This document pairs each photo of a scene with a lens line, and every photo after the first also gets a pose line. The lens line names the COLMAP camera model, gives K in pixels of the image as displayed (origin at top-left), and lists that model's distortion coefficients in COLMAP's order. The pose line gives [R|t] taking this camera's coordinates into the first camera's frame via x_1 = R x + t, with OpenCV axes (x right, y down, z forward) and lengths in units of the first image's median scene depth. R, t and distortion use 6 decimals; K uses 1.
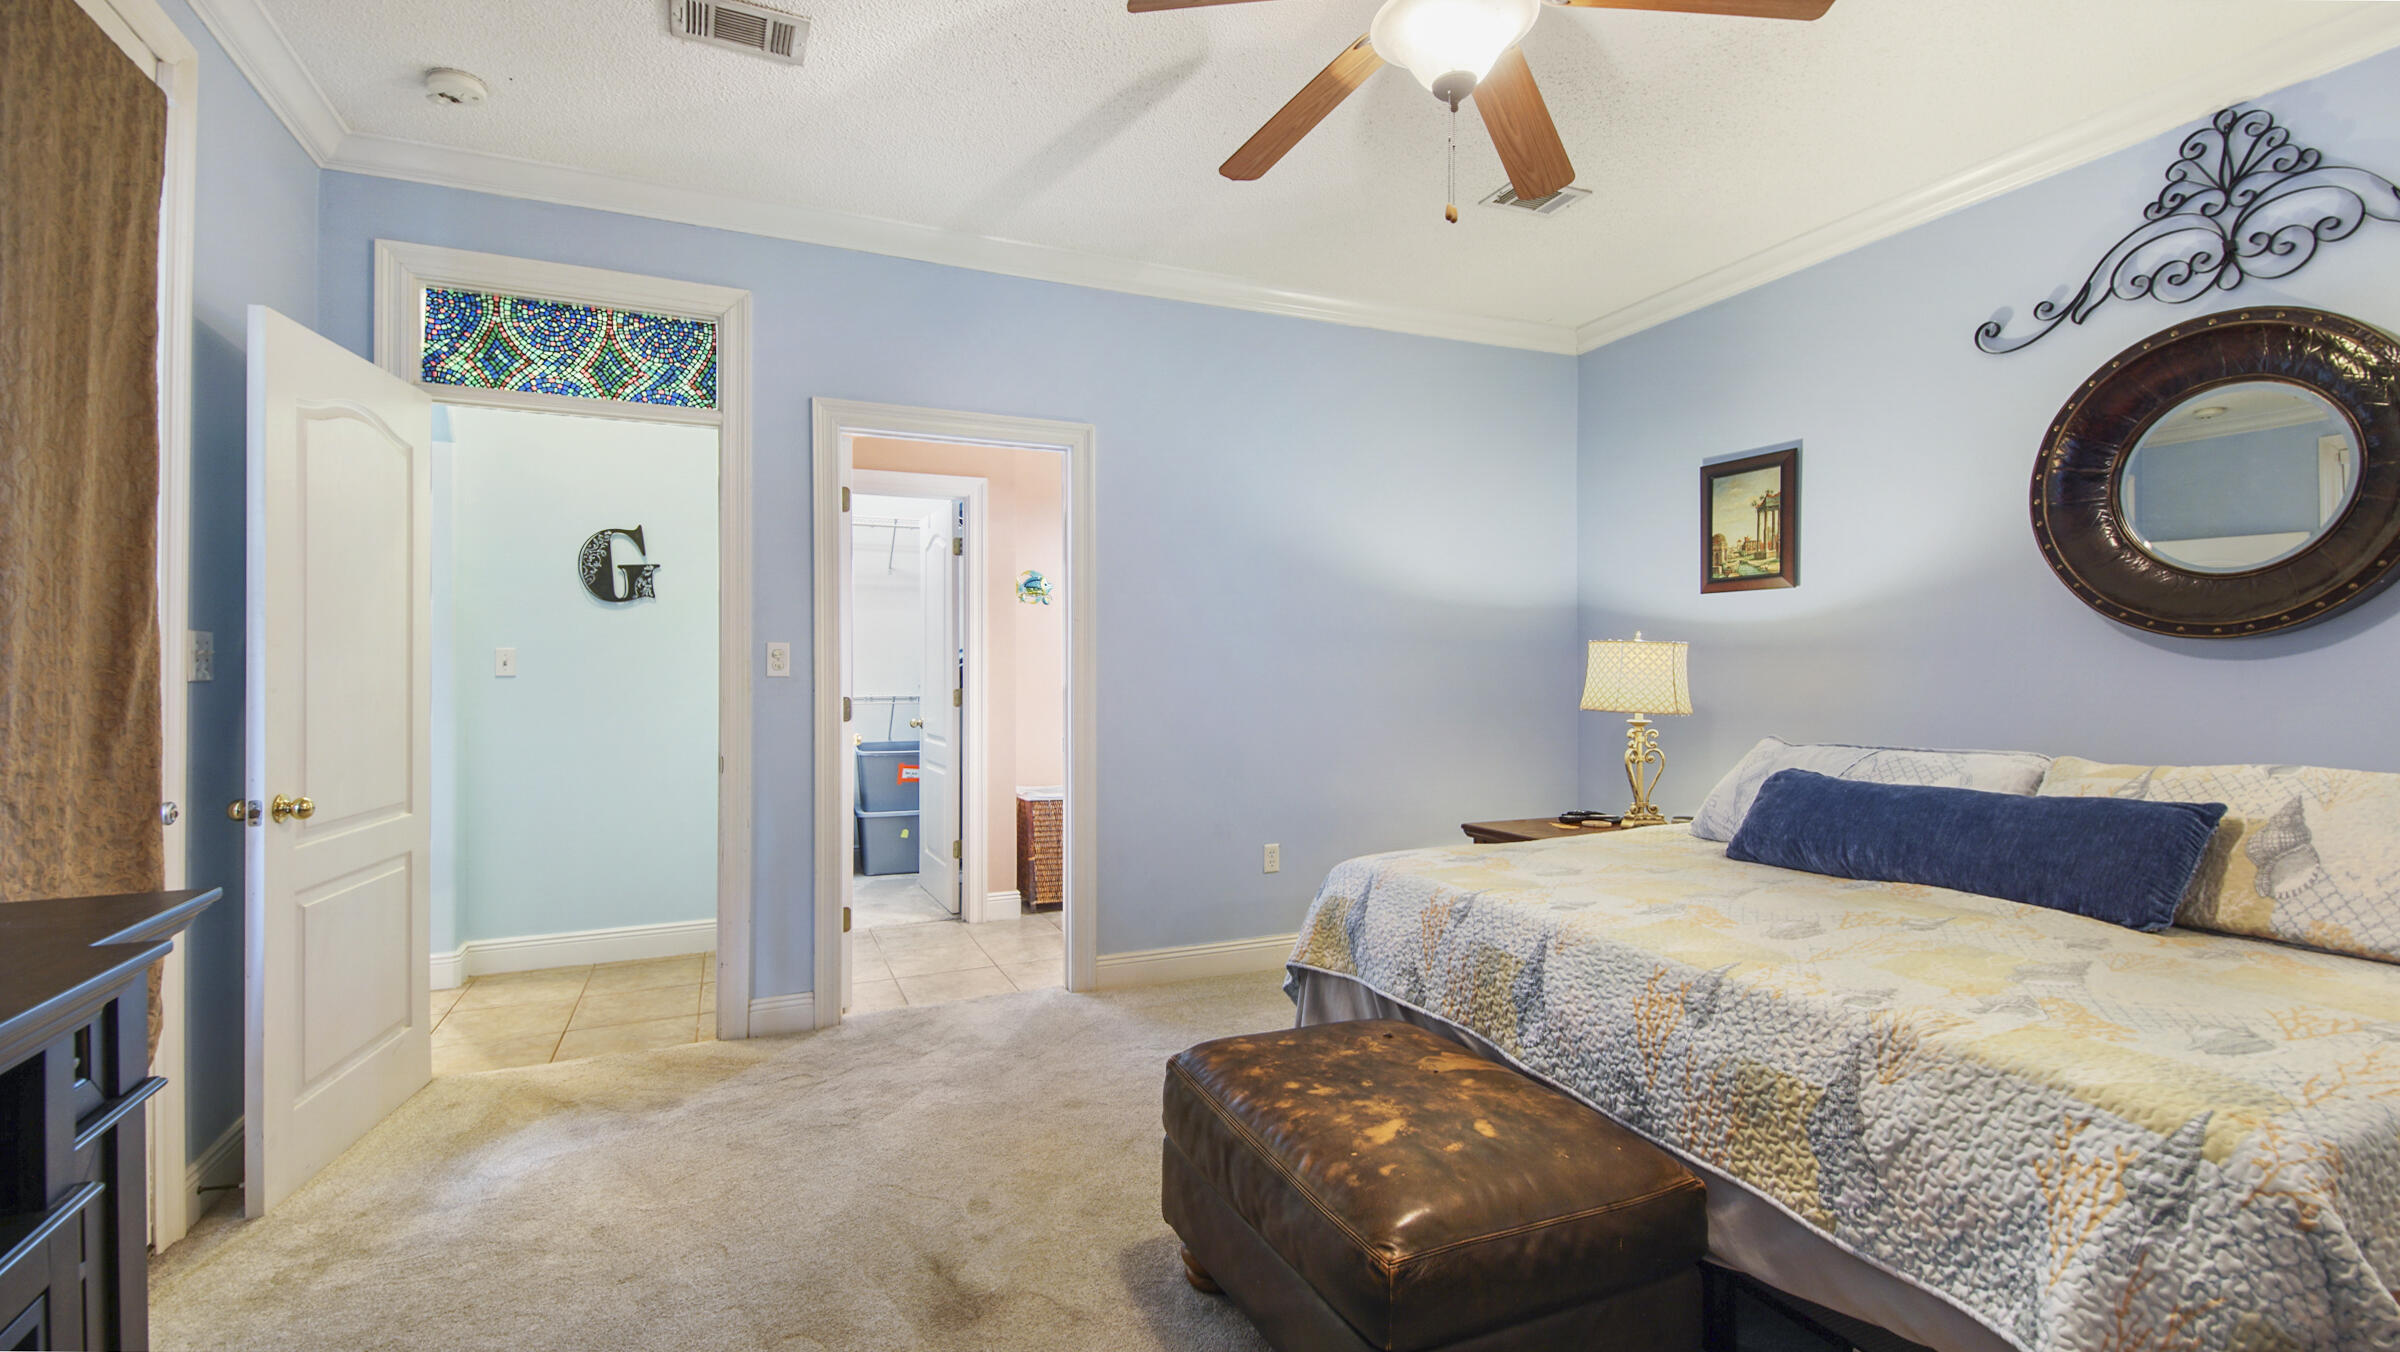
lens RADIAL K [[1095.4, 0, 1186.7], [0, 1095.4, 665.2], [0, 0, 1]] dist [-0.002614, -0.000760]
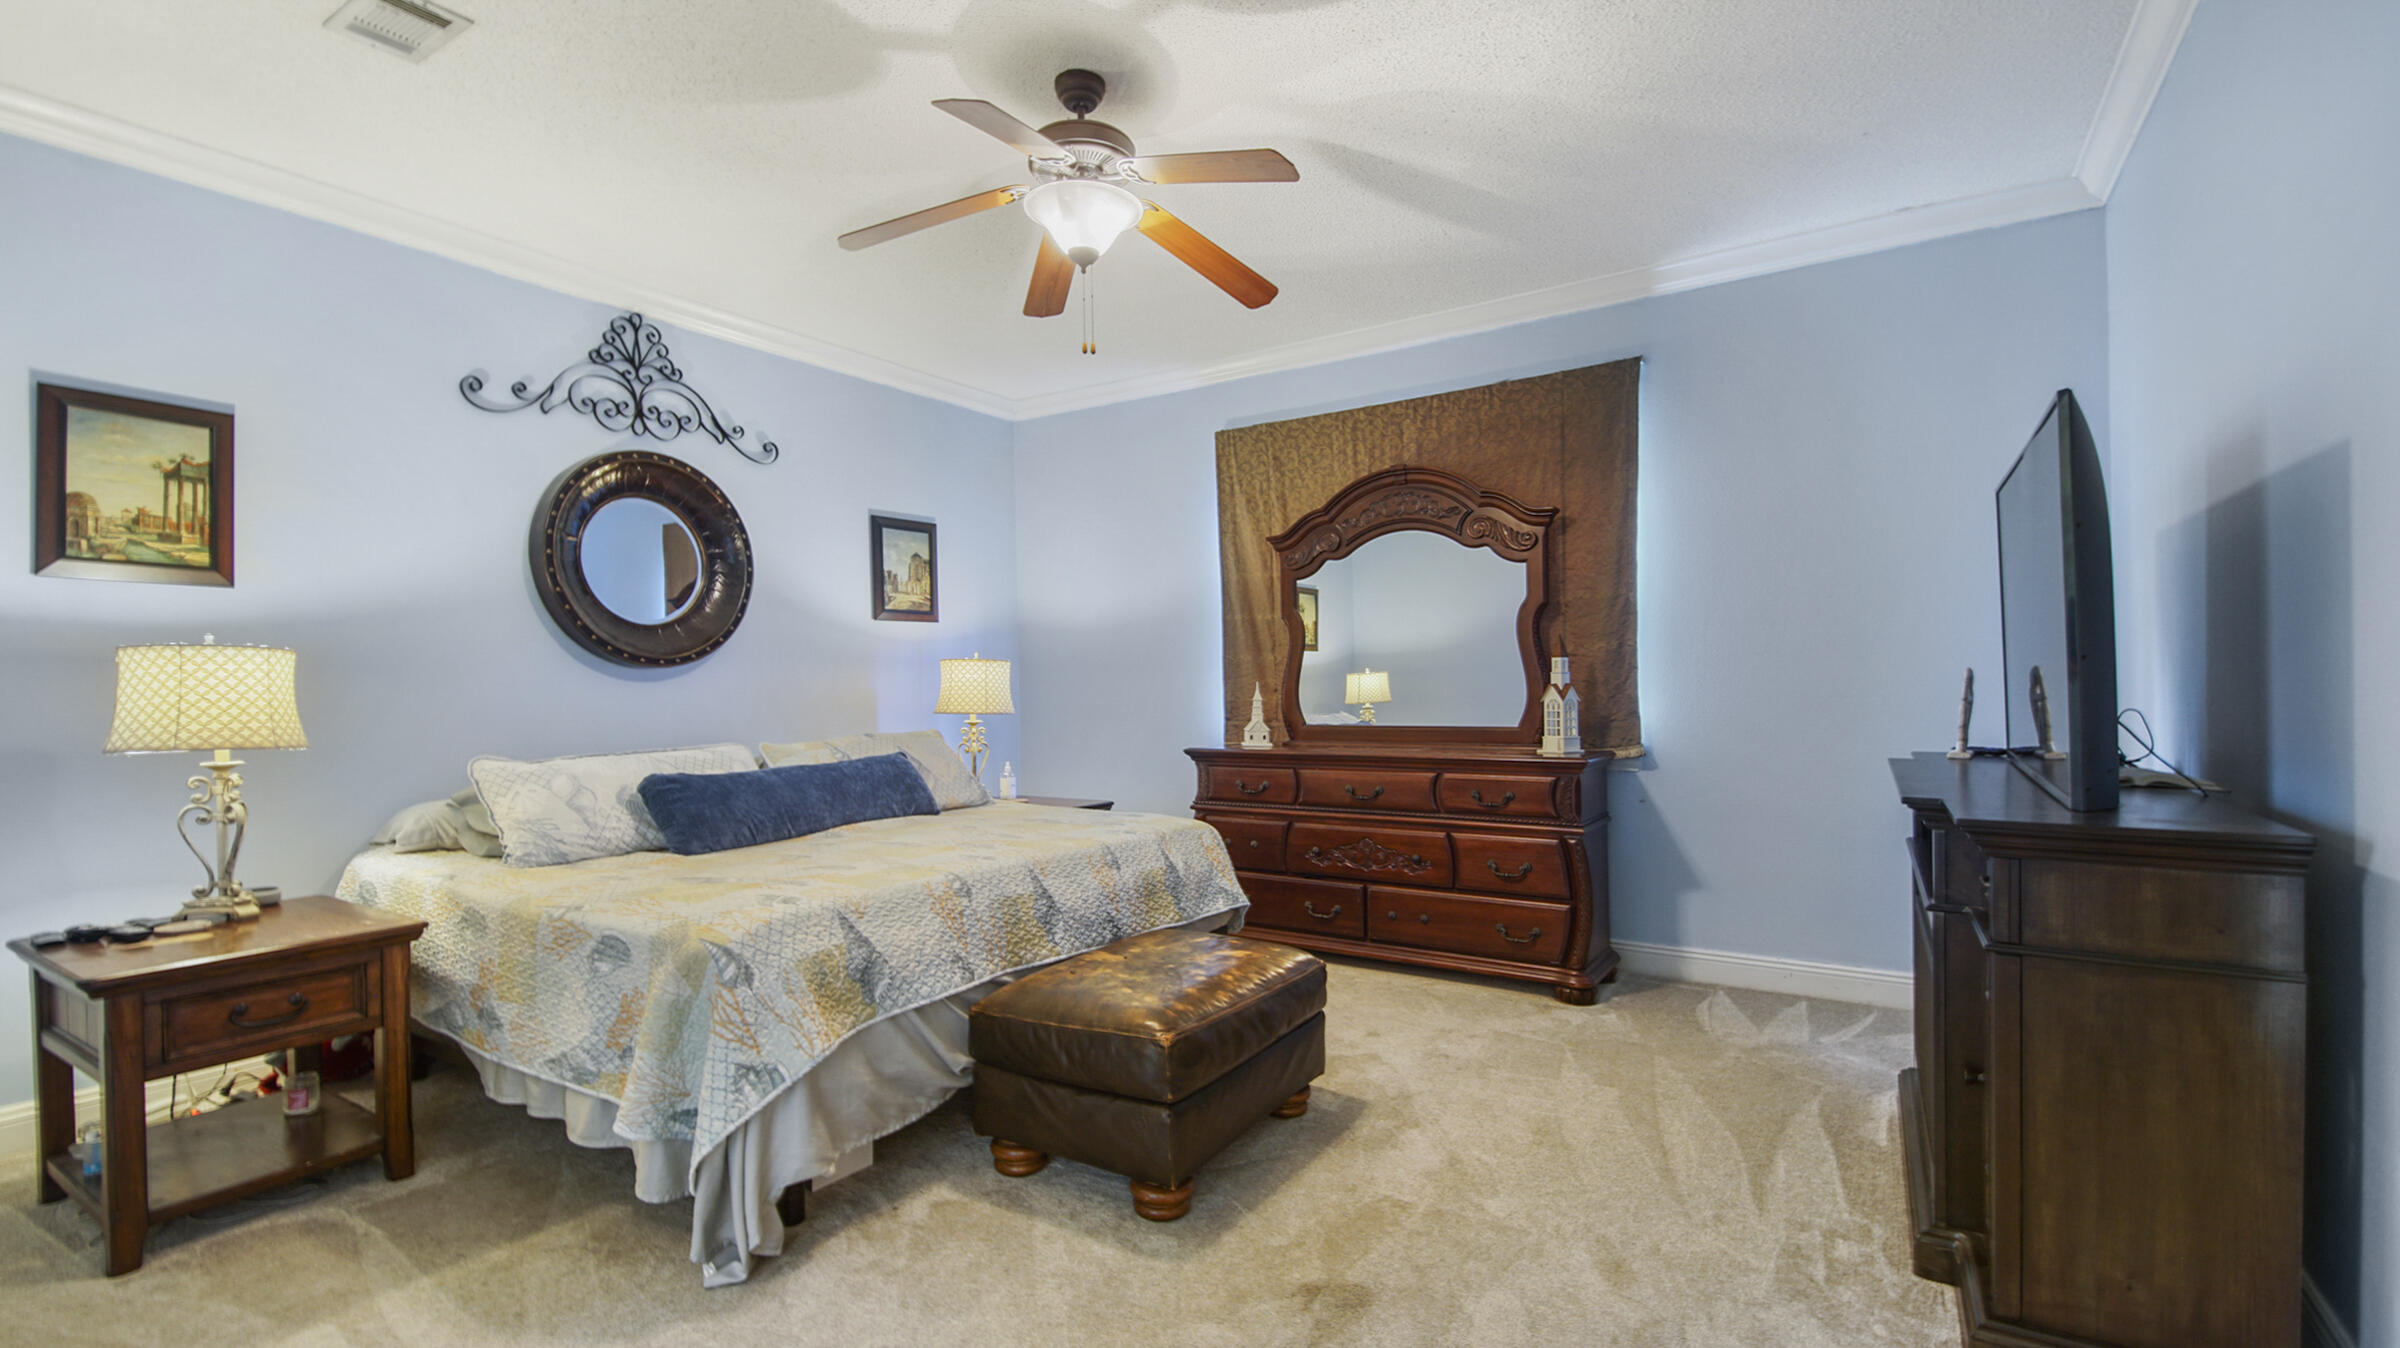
lens RADIAL K [[1095.4, 0, 1185.9], [0, 1095.4, 688.4], [0, 0, 1]] dist [-0.002614, -0.000760]
pose [[-0.573329, 0.009555, 0.819270, -0.701489], [0.009306, 0.999943, -0.005150, 0.019204], [-0.819272, 0.004672, -0.573385, 1.238877]]
